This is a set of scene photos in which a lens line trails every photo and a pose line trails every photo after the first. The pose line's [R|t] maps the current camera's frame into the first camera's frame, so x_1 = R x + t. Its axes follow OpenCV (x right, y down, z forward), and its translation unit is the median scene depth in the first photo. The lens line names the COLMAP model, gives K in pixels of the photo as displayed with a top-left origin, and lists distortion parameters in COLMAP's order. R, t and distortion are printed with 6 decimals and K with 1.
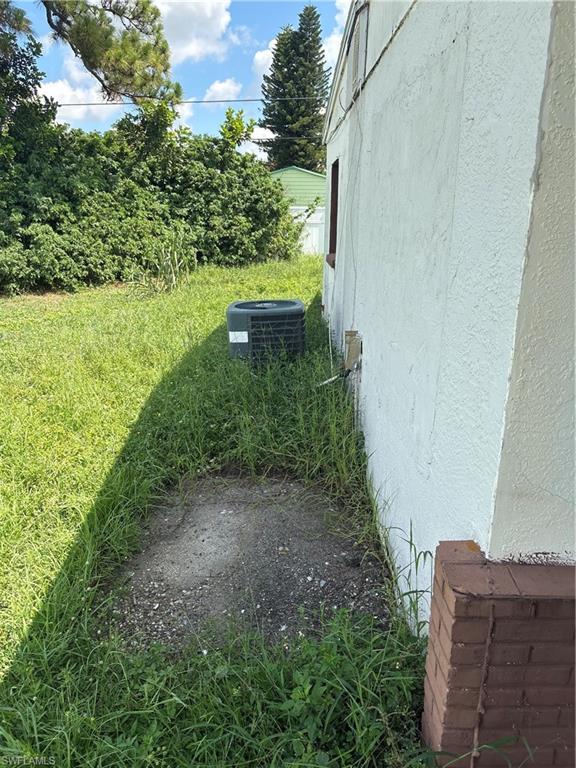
lens RADIAL K [[580.0, 0, 287.5], [0, 580.0, 381.3], [0, 0, 1]] dist [0.058480, -0.063876]
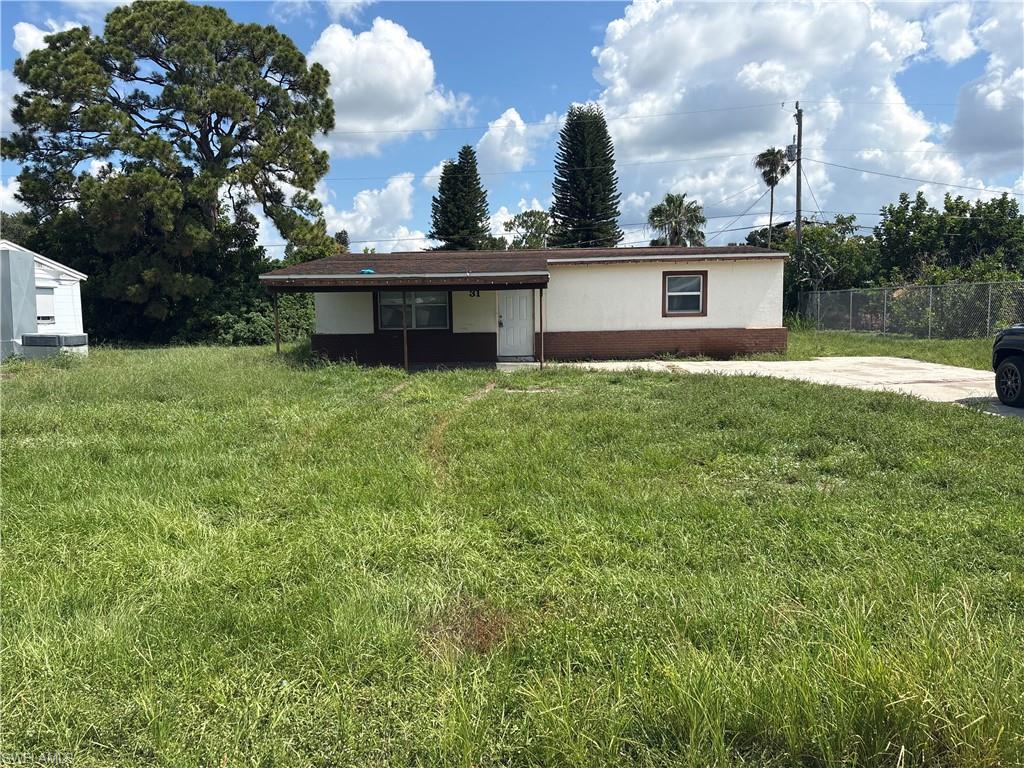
lens RADIAL K [[773.4, 0, 512.0], [0, 773.4, 384.0], [0, 0, 1]] dist [0.058480, -0.063876]
pose [[0.999513, -0.016451, -0.026528, 0.463957], [0.011174, 0.982099, -0.188034, 0.431255], [0.029146, 0.187646, 0.981804, -1.373399]]
